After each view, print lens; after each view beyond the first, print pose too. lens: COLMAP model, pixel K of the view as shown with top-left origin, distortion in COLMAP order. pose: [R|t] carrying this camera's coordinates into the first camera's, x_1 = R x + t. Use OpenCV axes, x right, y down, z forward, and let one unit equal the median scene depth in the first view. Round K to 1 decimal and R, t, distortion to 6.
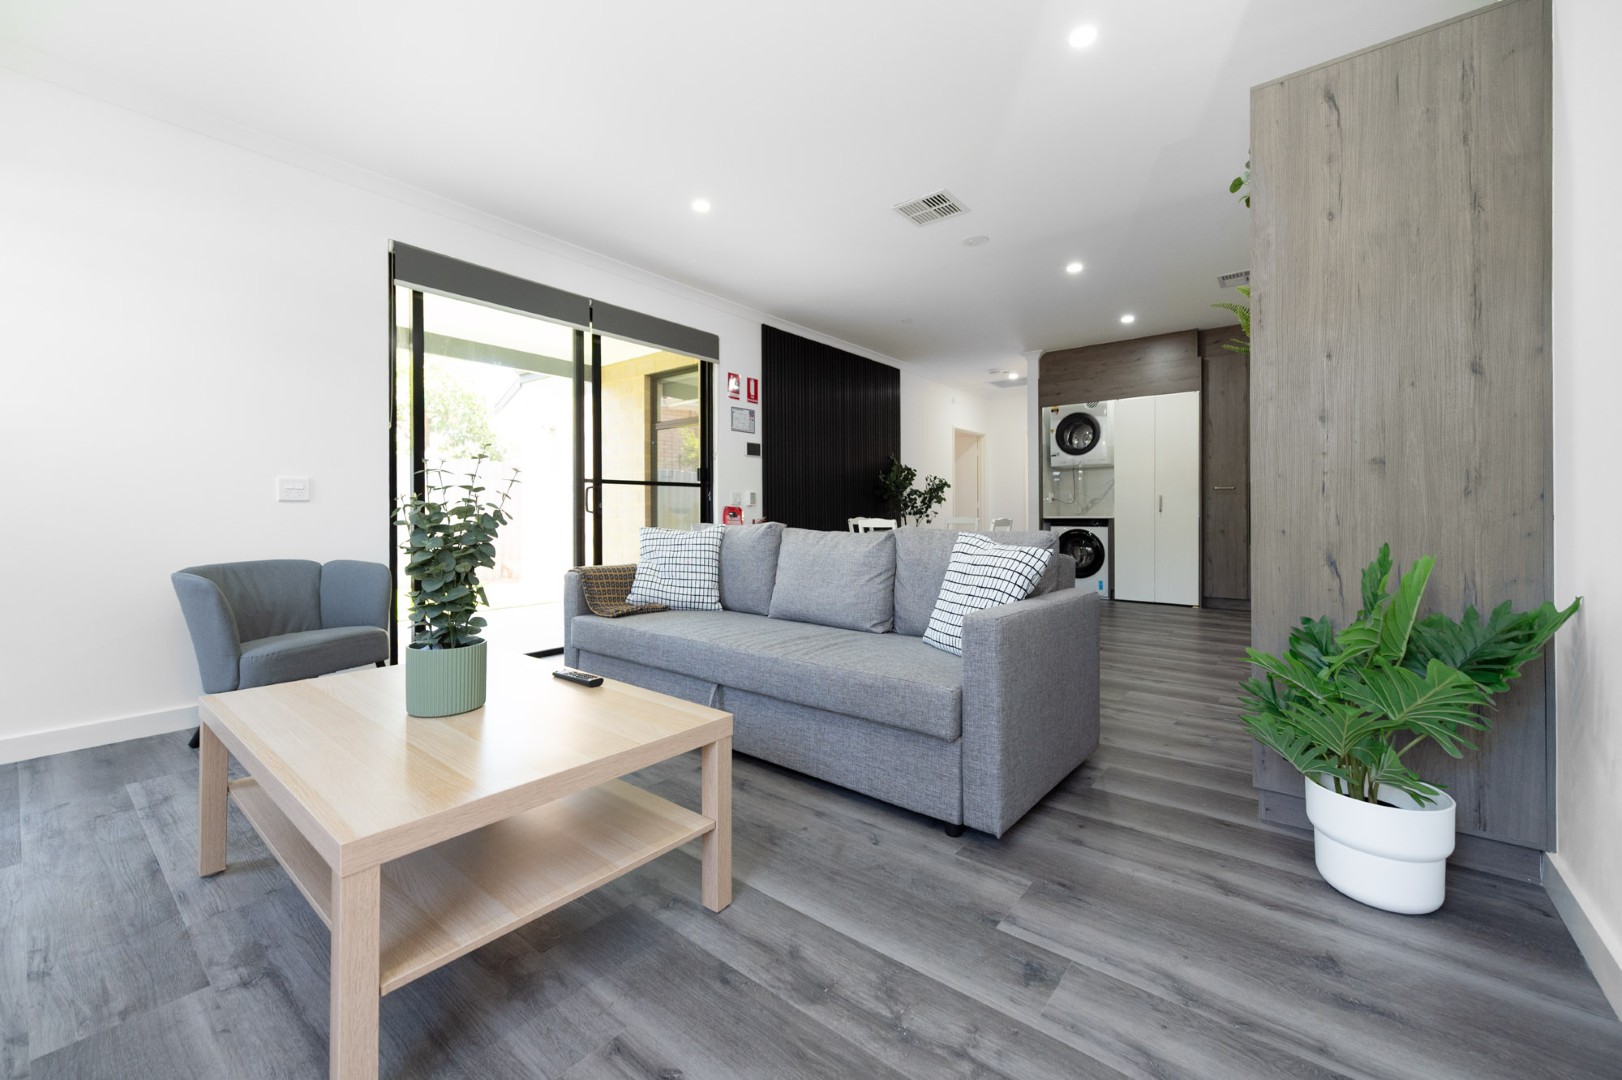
lens RADIAL K [[643.2, 0, 790.6], [0, 643.2, 511.5], [0, 0, 1]] dist [0.005793, -0.000139]
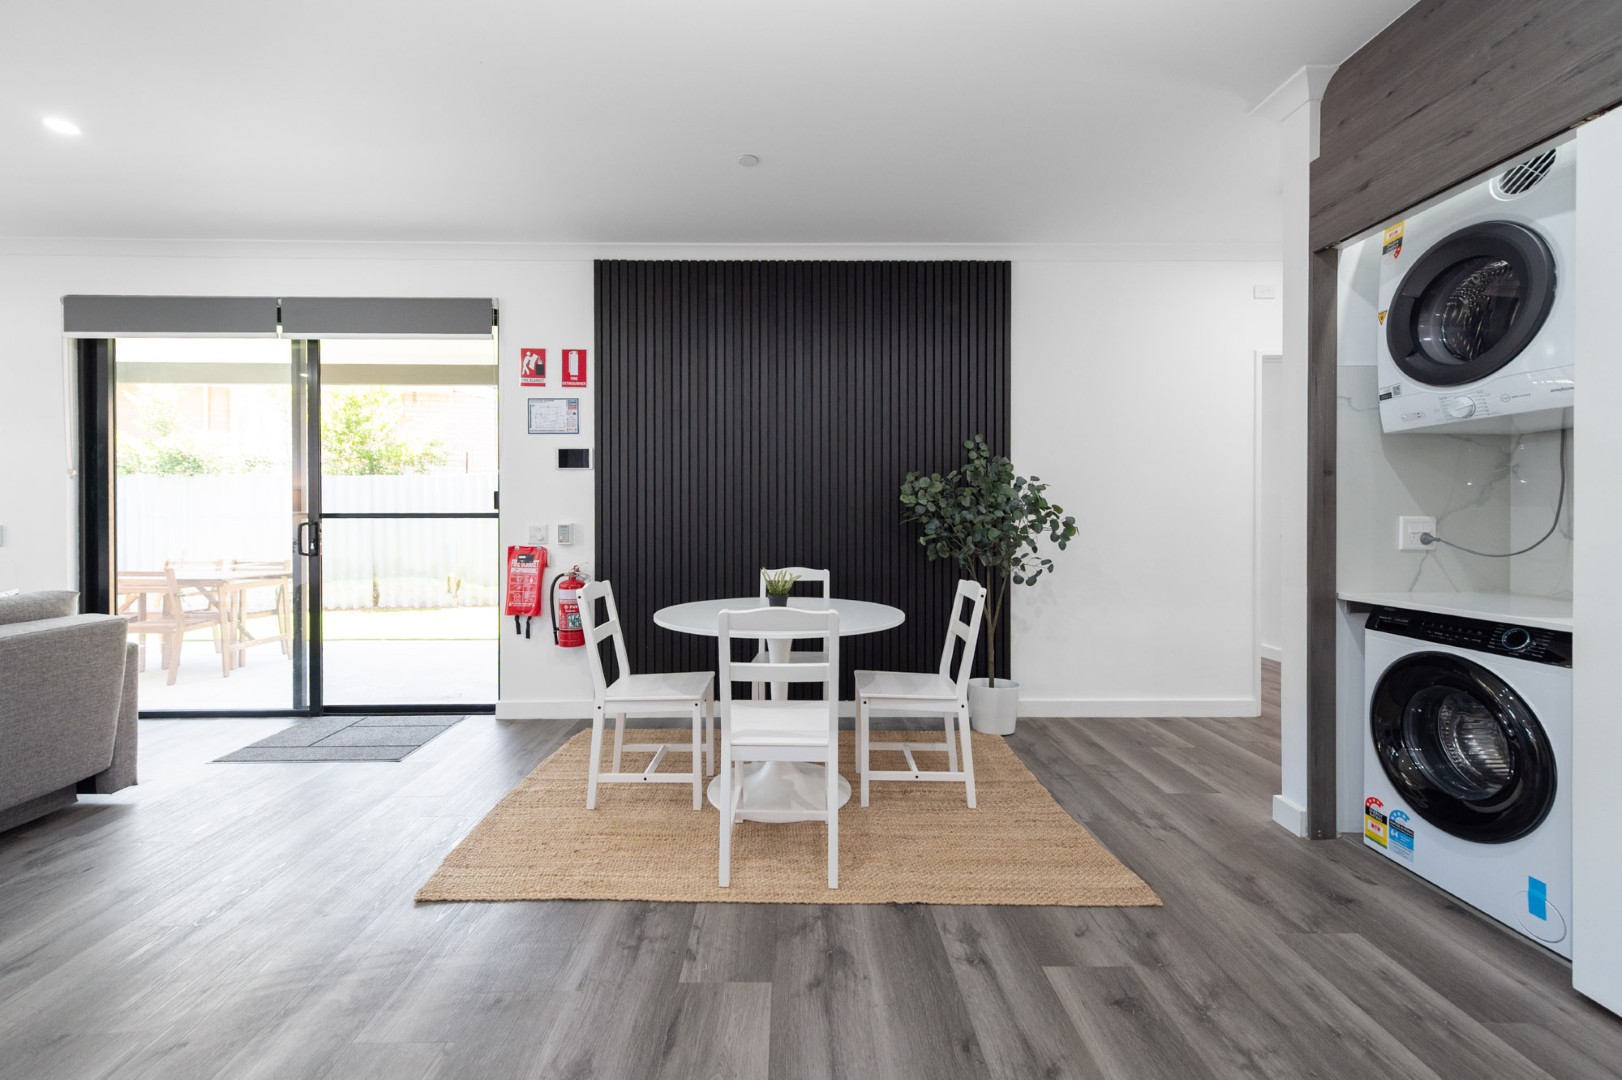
lens RADIAL K [[643.2, 0, 806.7], [0, 643.2, 530.6], [0, 0, 1]] dist [0.005793, -0.000139]
pose [[0.643651, 0.014652, -0.765179, 0.589999], [-0.005485, 0.999879, 0.014533, -0.034191], [0.765299, -0.005157, 0.643654, 0.755092]]
